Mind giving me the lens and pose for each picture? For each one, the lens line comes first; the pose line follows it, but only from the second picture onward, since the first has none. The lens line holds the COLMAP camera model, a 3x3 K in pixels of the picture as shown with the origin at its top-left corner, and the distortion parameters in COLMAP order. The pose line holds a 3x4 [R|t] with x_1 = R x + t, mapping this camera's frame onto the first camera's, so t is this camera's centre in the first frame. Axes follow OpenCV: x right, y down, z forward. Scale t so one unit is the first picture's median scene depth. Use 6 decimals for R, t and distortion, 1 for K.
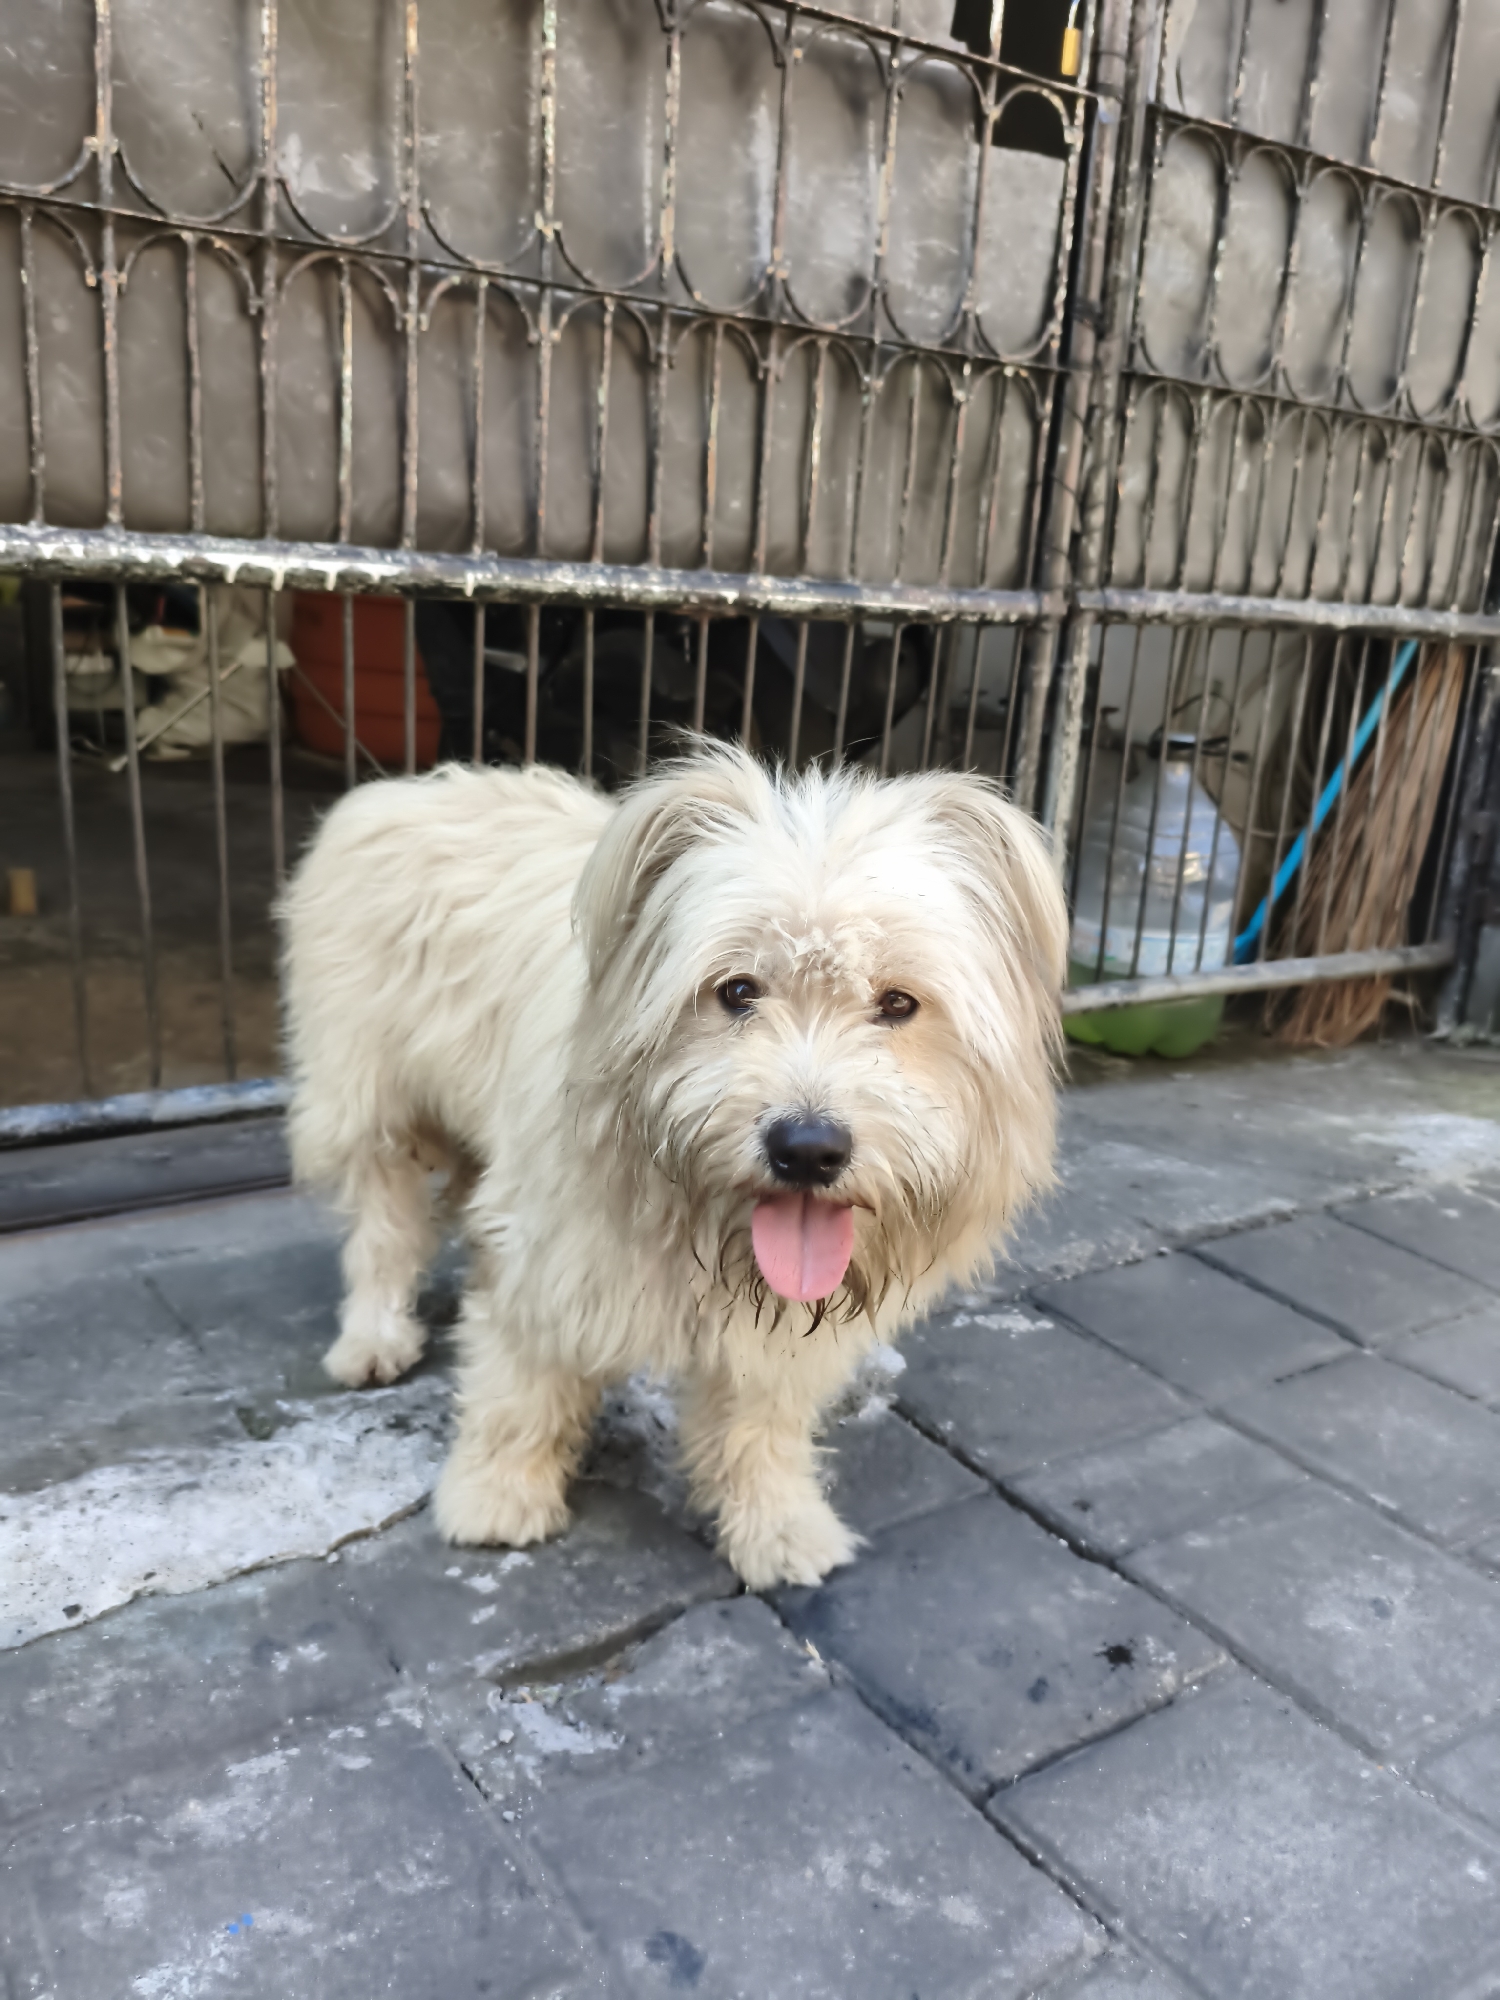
lens RADIAL K [[1557.3, 0, 751.0], [0, 1557.3, 984.4], [0, 0, 1]] dist [0.102132, -0.177167]
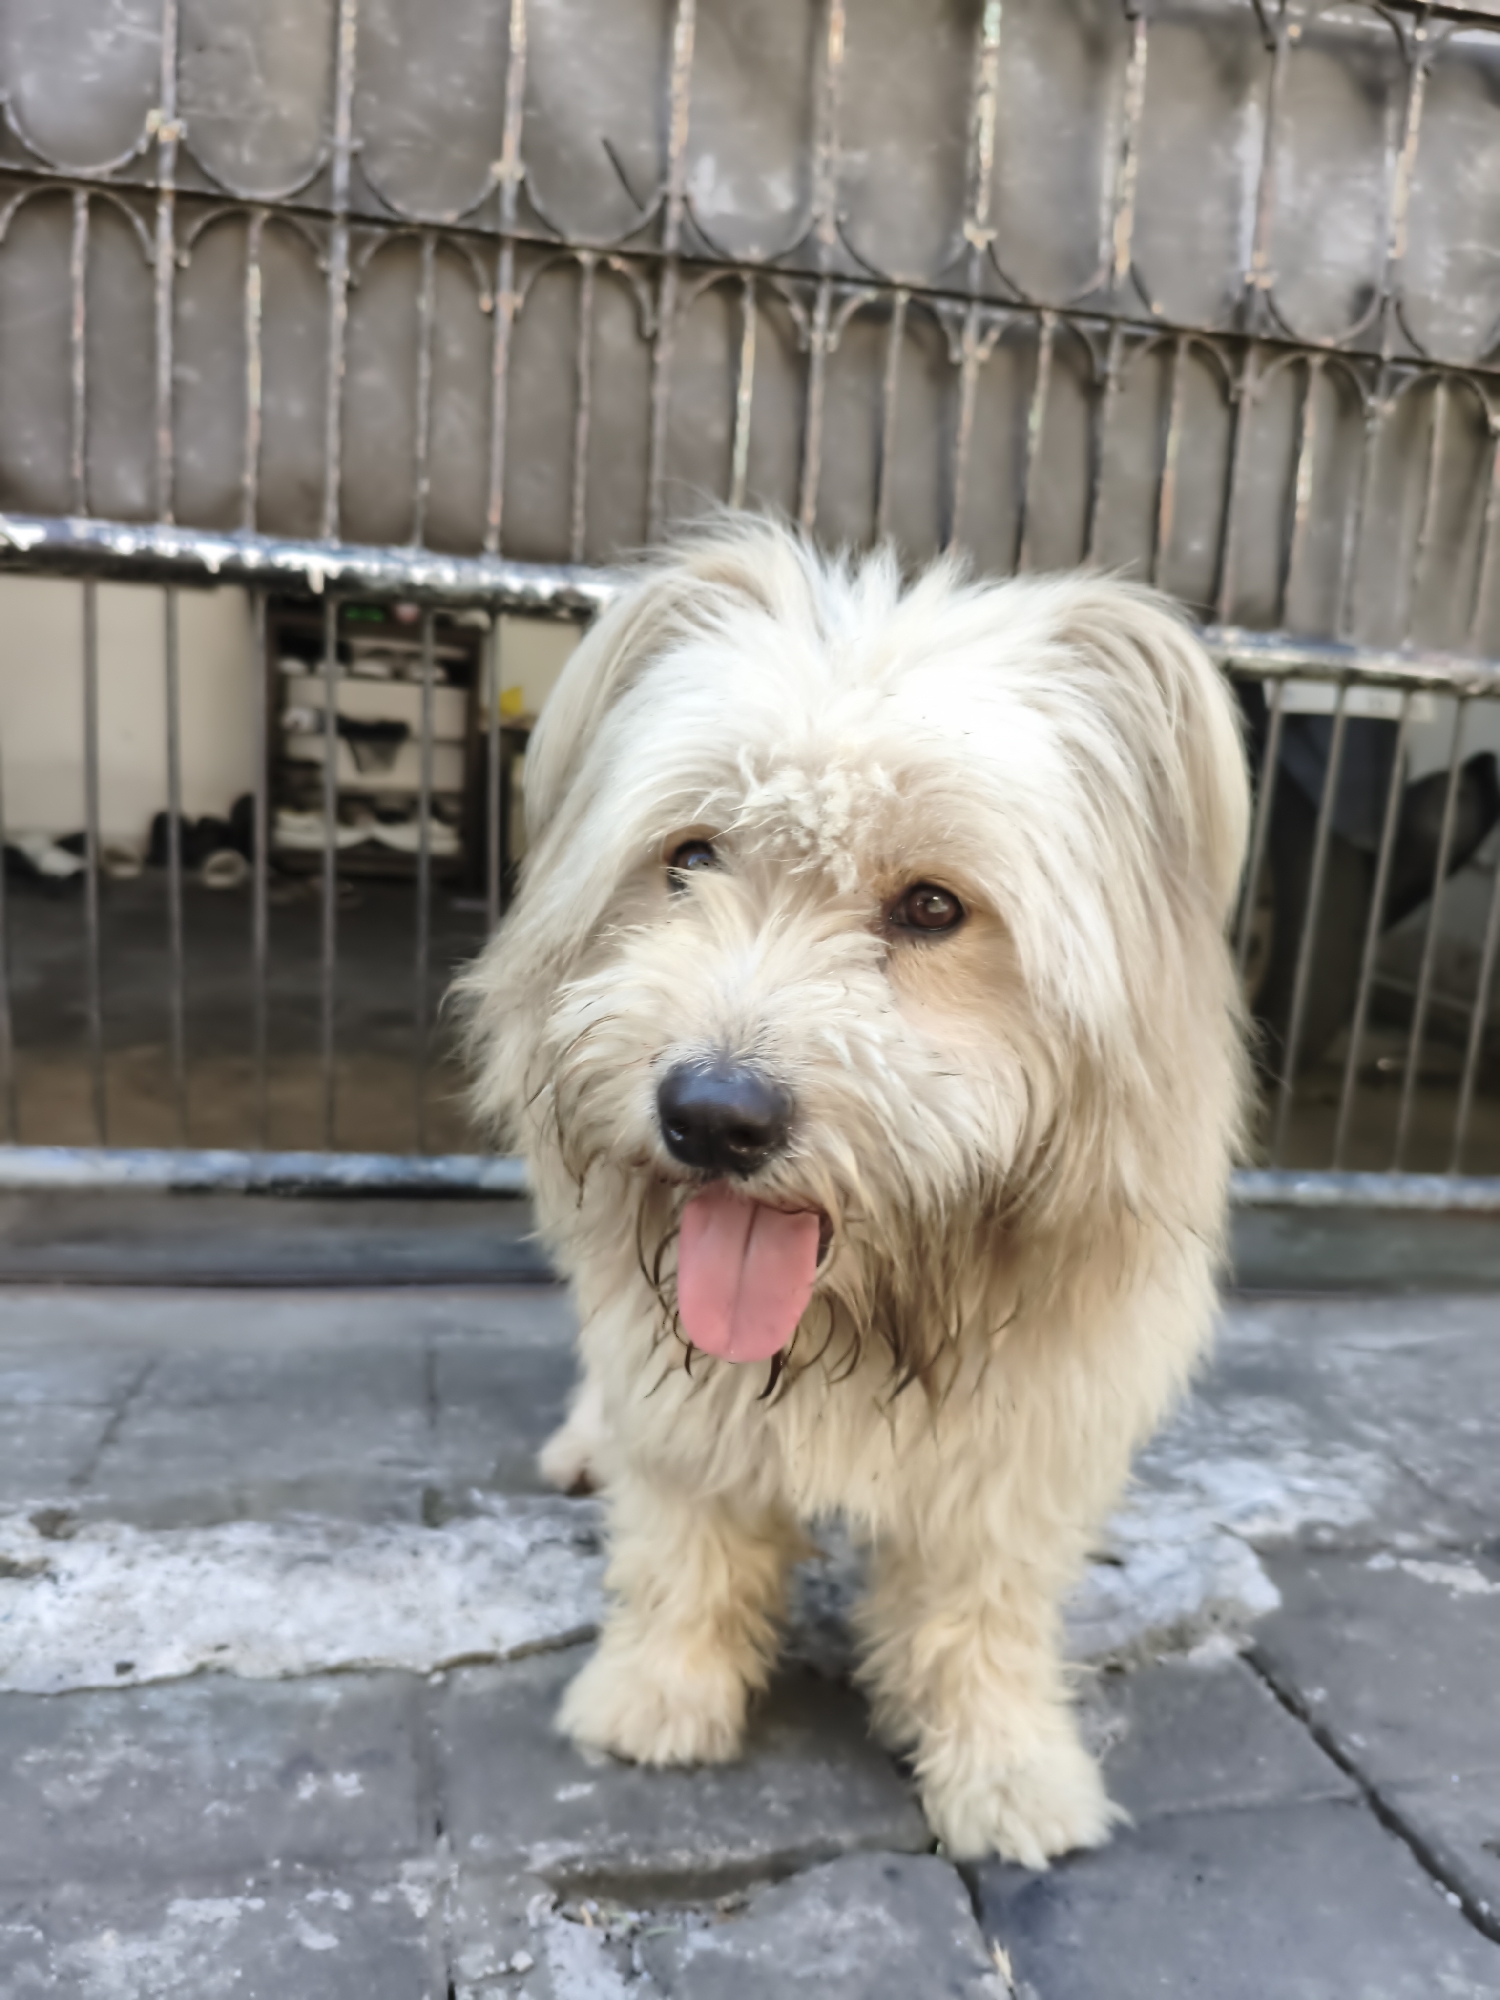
lens RADIAL K [[1598.3, 0, 750.0], [0, 1598.3, 1000.0], [0, 0, 1]] dist [-0.006489, -0.002099]
pose [[0.933442, 0.060462, -0.353595, 0.107249], [-0.102358, 0.989607, -0.100997, 0.062462], [0.343814, 0.130468, 0.929930, 0.181532]]
